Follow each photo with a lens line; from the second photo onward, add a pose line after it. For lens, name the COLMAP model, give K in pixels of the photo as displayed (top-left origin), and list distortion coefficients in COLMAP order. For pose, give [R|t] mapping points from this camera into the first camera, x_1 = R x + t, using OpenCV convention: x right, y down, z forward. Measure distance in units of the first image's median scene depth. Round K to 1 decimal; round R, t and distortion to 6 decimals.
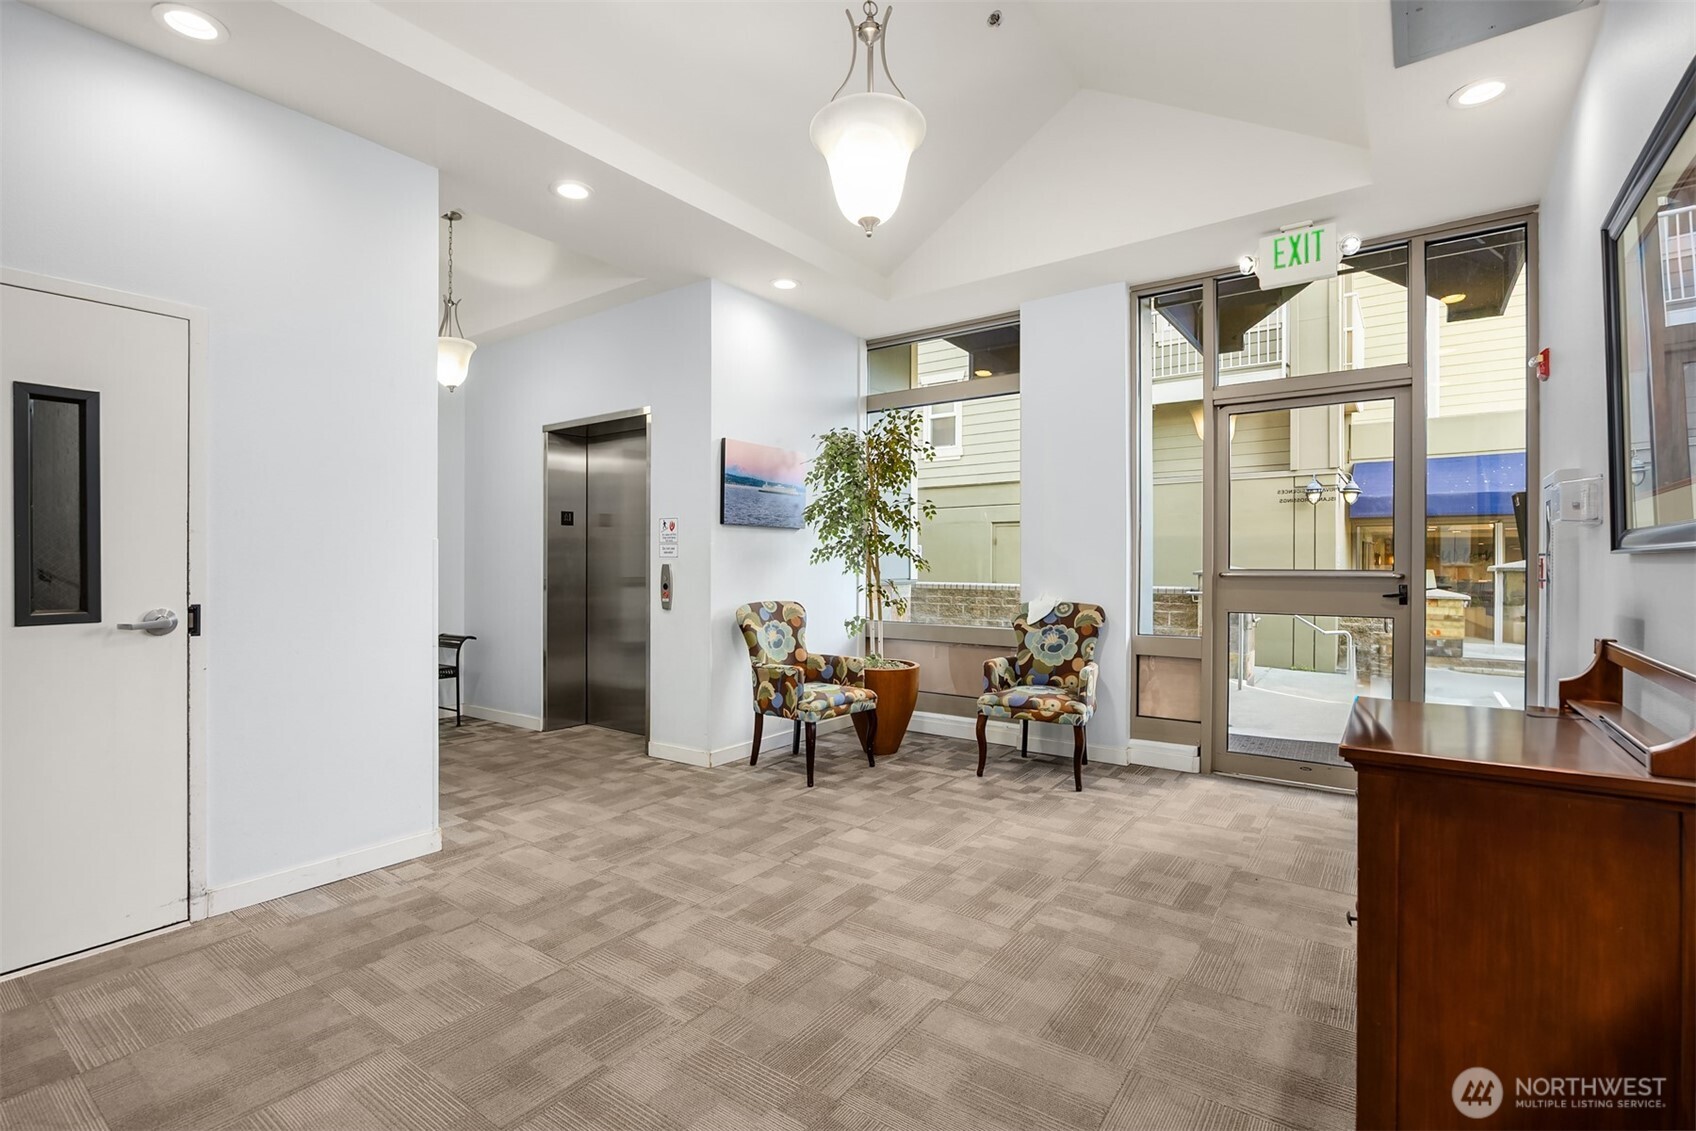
lens RADIAL K [[788.3, 0, 854.1], [0, 788.3, 566.9], [0, 0, 1]] dist [-0.005576, 0.000022]
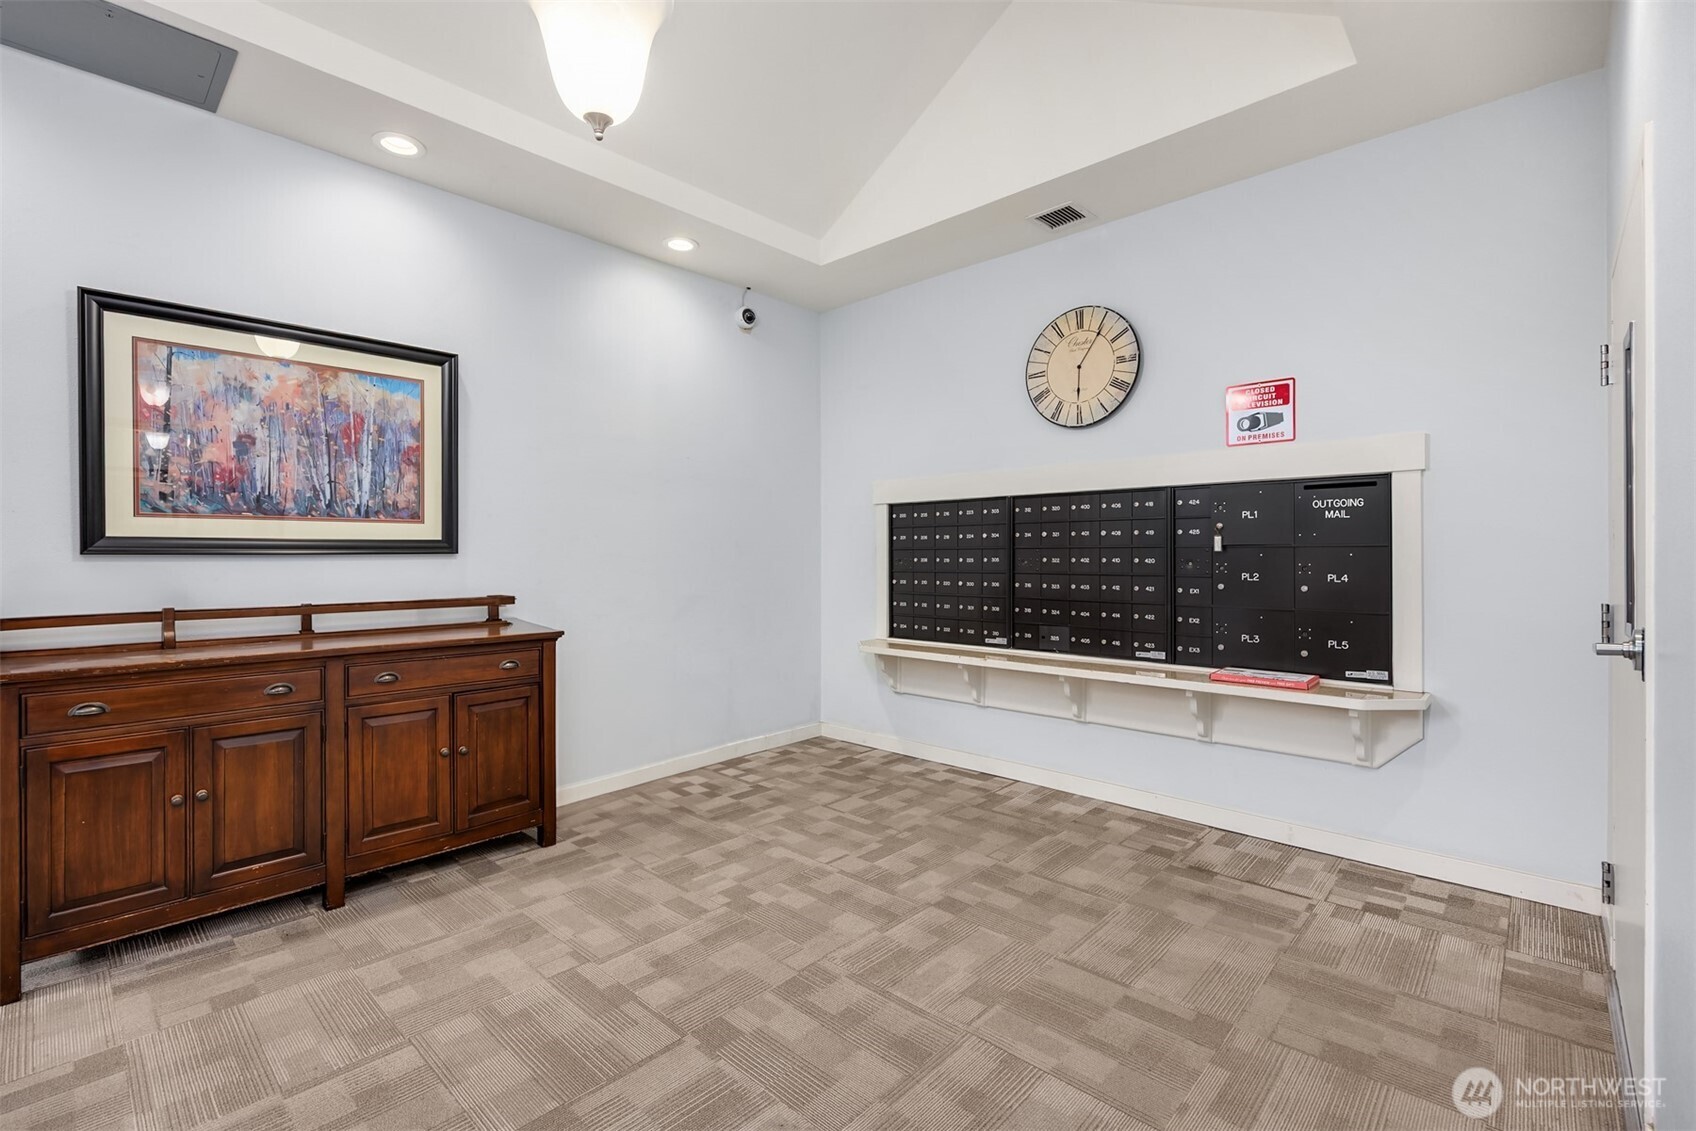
lens RADIAL K [[755.1, 0, 851.0], [0, 755.1, 552.0], [0, 0, 1]] dist [0.001002, 0.000091]
pose [[-0.992088, 0.002739, 0.125518, -0.244193], [0.002865, 0.999996, 0.000819, -0.008809], [-0.125515, 0.001172, -0.992091, 1.298531]]
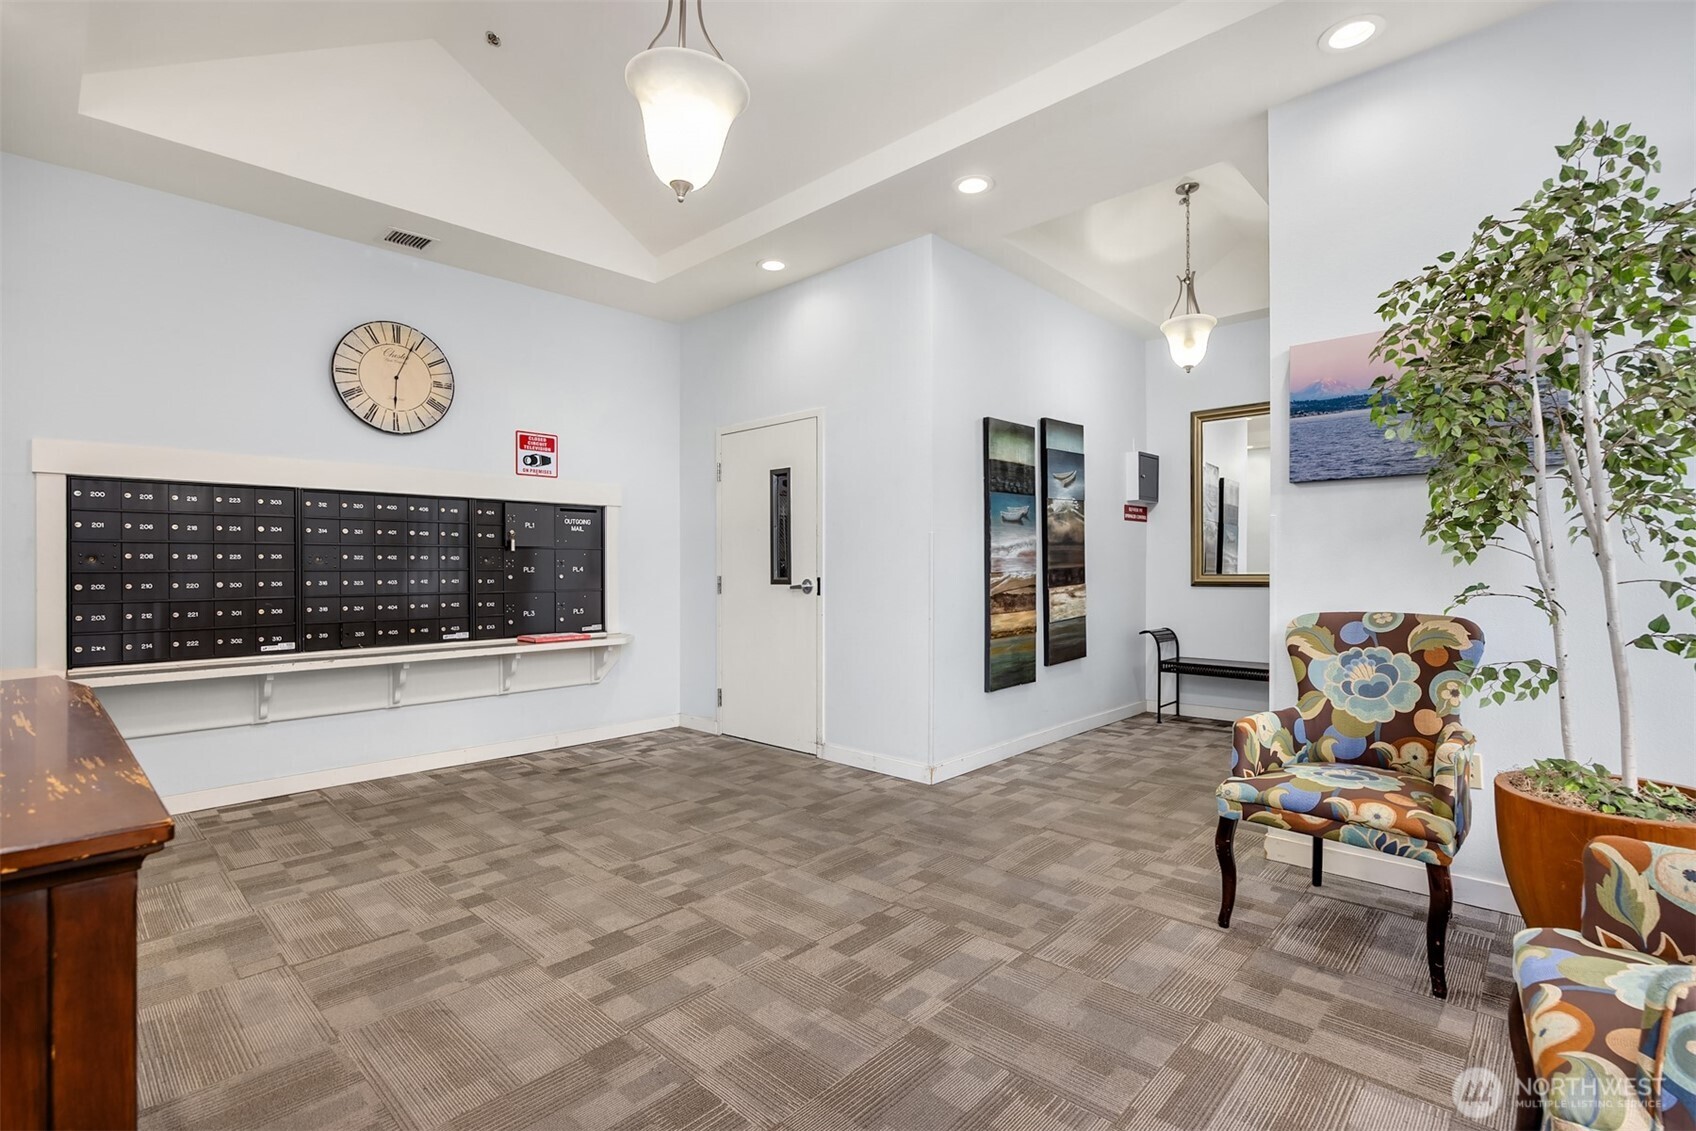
lens RADIAL K [[788.3, 0, 817.2], [0, 788.3, 563.4], [0, 0, 1]] dist [-0.005576, 0.000022]
pose [[-0.154903, -0.002455, -0.987927, 0.710987], [-0.002151, 0.999995, -0.002148, 0.016695], [0.987927, 0.001793, -0.154907, 0.999399]]
